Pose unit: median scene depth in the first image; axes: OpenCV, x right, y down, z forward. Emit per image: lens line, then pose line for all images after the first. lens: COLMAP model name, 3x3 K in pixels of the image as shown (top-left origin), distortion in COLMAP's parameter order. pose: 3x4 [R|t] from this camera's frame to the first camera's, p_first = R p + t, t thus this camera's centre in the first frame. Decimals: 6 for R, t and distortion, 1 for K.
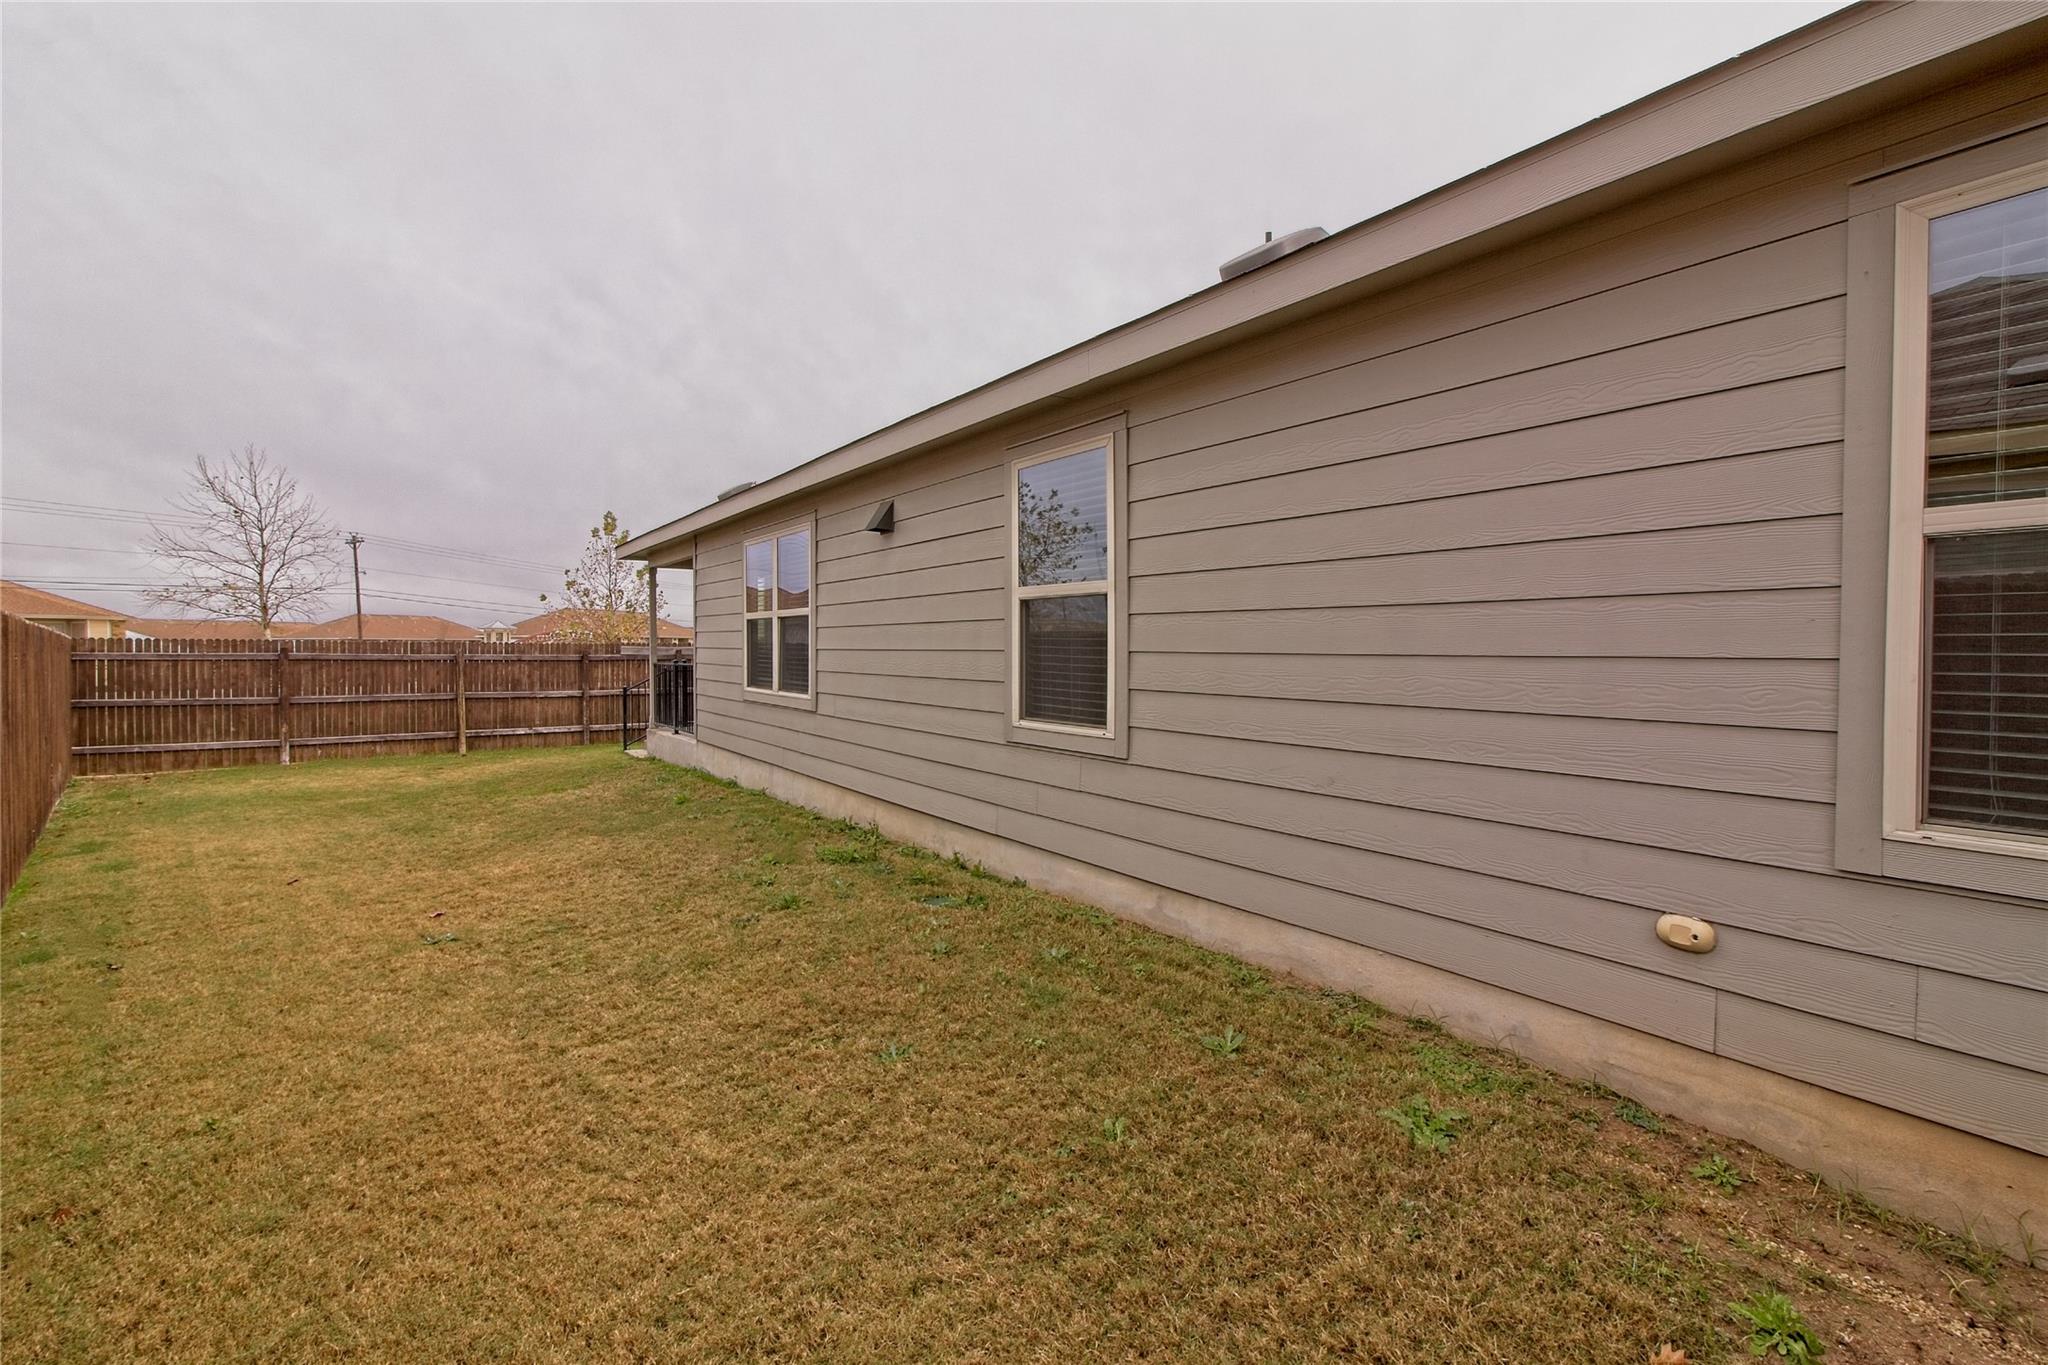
lens RADIAL K [[945.2, 0, 1016.7], [0, 945.2, 663.5], [0, 0, 1]] dist [-0.022711, 0.015319]
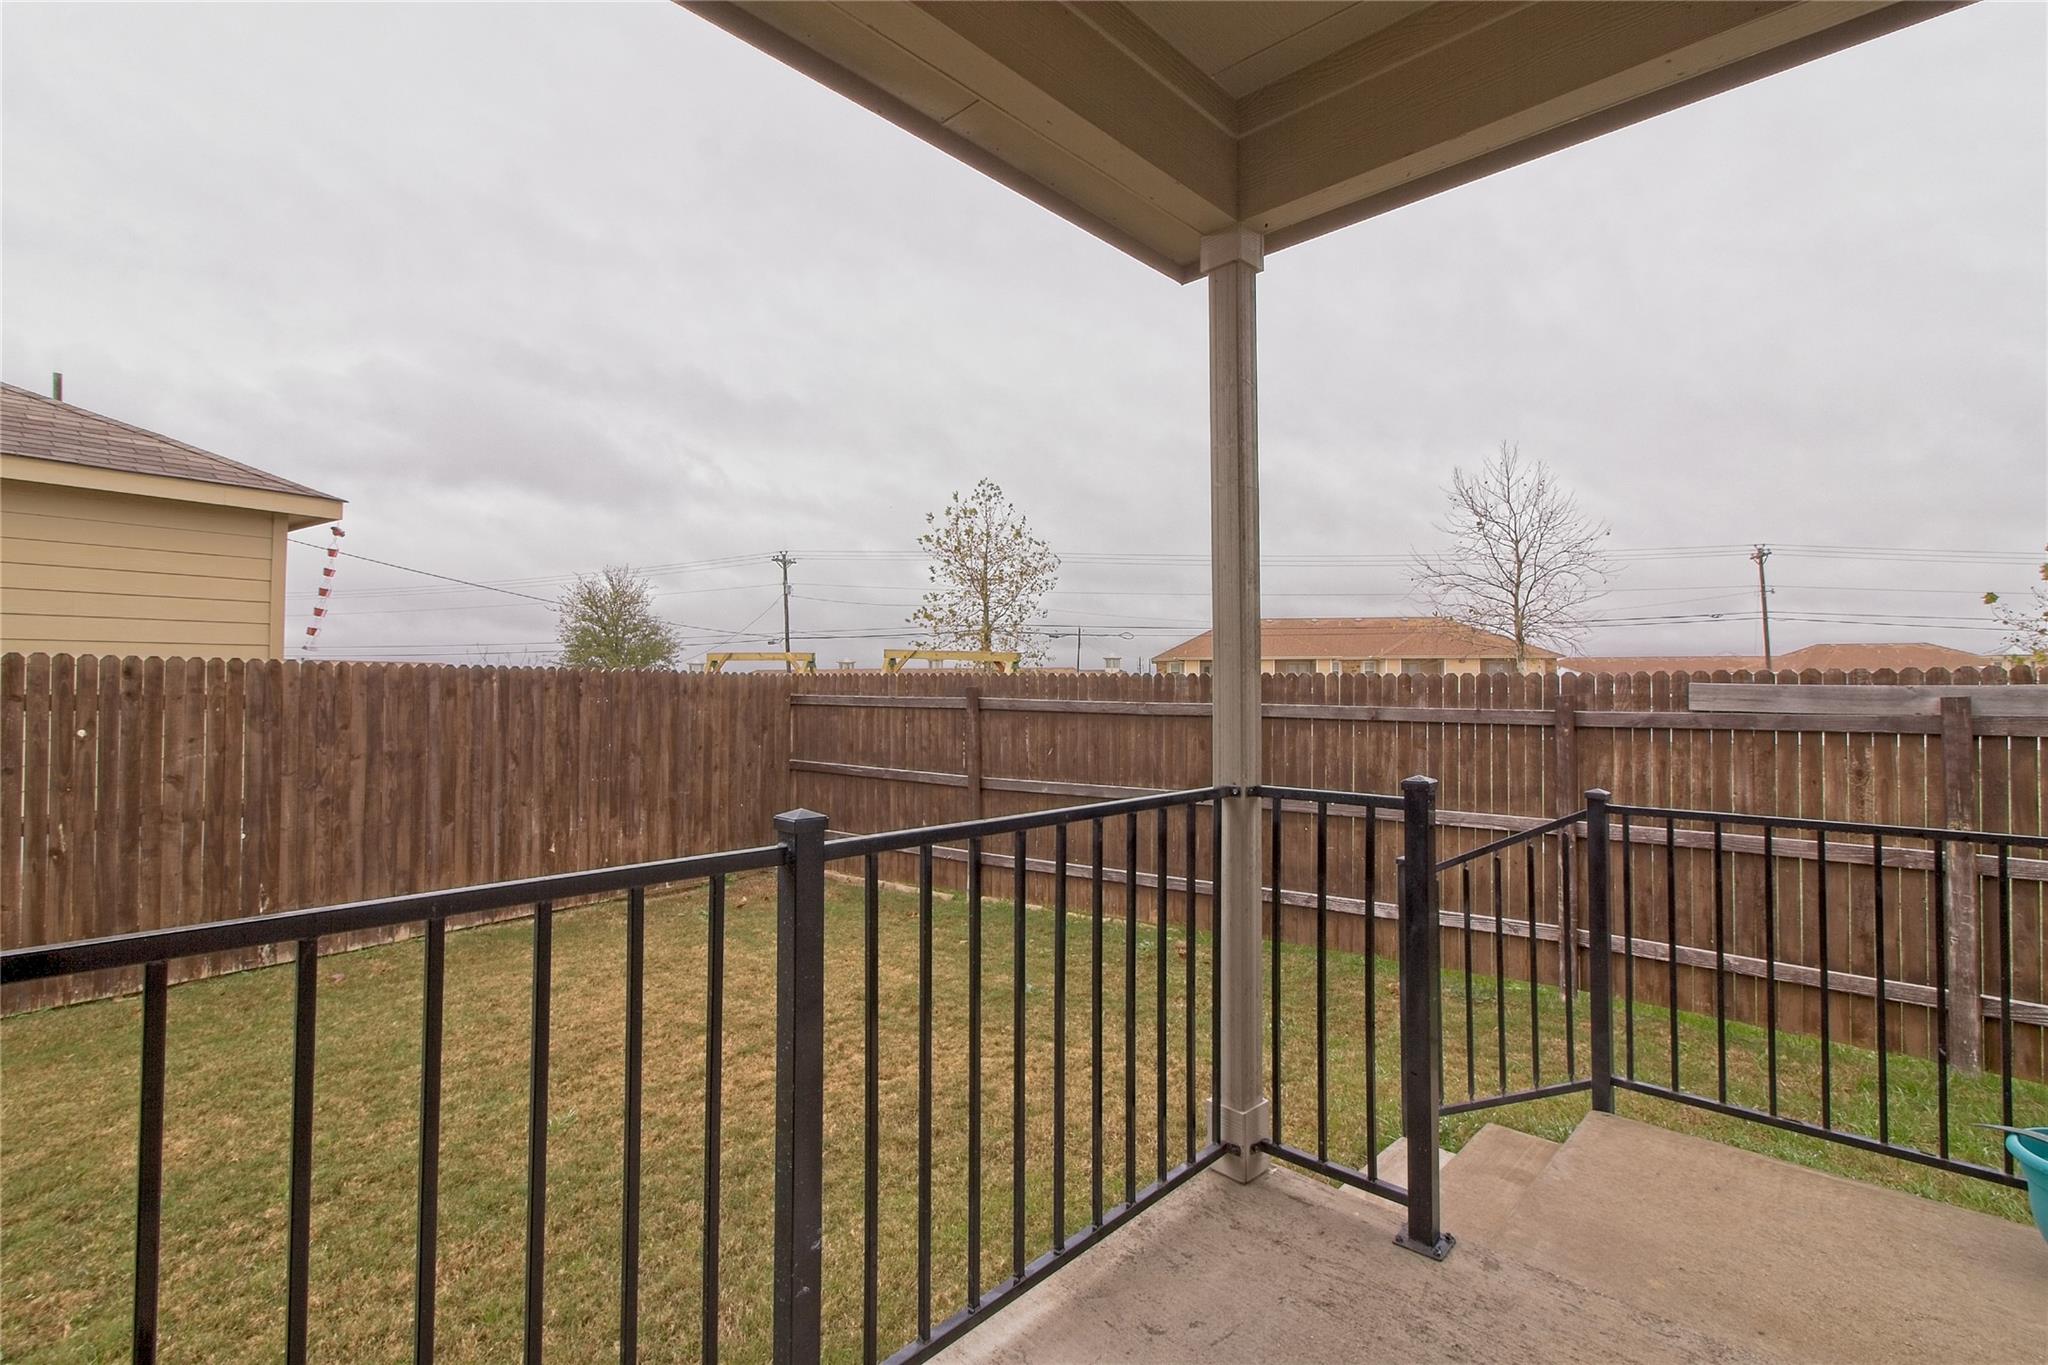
lens RADIAL K [[945.2, 0, 1016.7], [0, 945.2, 663.5], [0, 0, 1]] dist [-0.022711, 0.015319]
pose [[0.213213, -0.024006, -0.976711, -0.224157], [-0.013892, 0.999523, -0.027599, -0.016834], [0.976907, 0.019453, 0.212778, 0.922082]]
